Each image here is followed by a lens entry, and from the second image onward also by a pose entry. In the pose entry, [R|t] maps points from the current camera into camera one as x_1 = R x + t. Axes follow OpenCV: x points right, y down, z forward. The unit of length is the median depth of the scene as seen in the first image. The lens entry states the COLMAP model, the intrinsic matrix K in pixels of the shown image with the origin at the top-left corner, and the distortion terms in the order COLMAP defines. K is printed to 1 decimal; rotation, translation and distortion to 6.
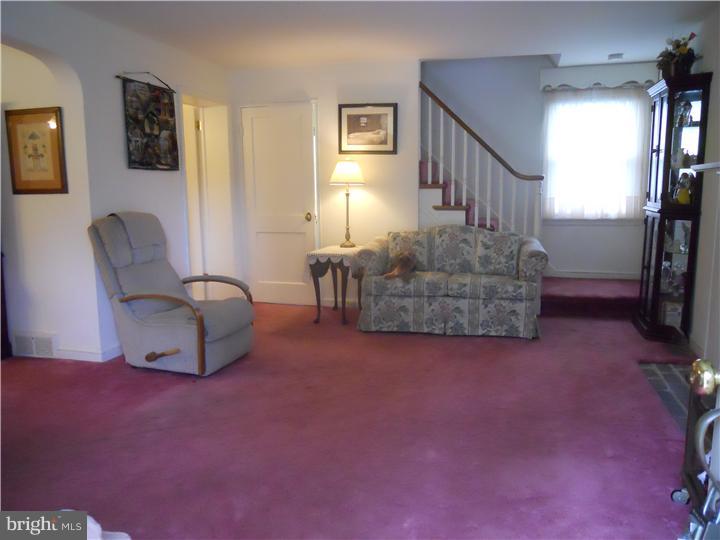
lens RADIAL K [[588.4, 0, 360.3], [0, 588.4, 269.3], [0, 0, 1]] dist [-0.007868, 0.001313]
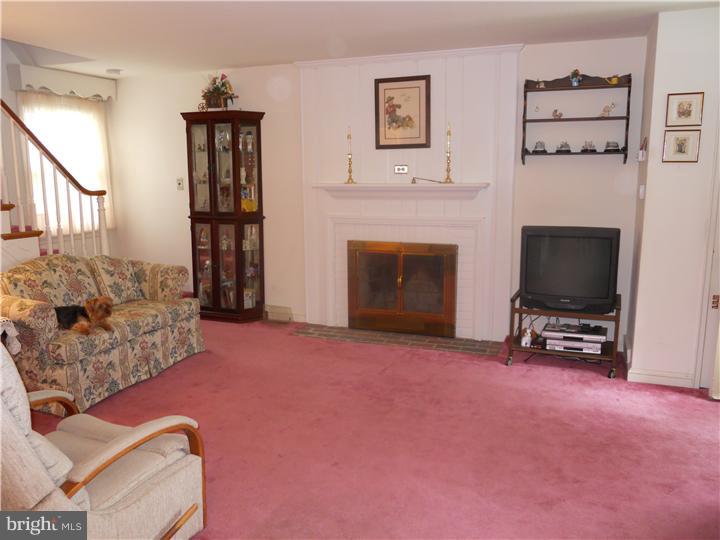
lens RADIAL K [[588.4, 0, 360.2], [0, 588.4, 270.6], [0, 0, 1]] dist [-0.007868, 0.001313]
pose [[0.128223, -0.154048, 0.979708, -0.635455], [0.152385, 0.979192, 0.134023, -0.110934], [-0.979968, 0.132108, 0.149029, 0.547027]]
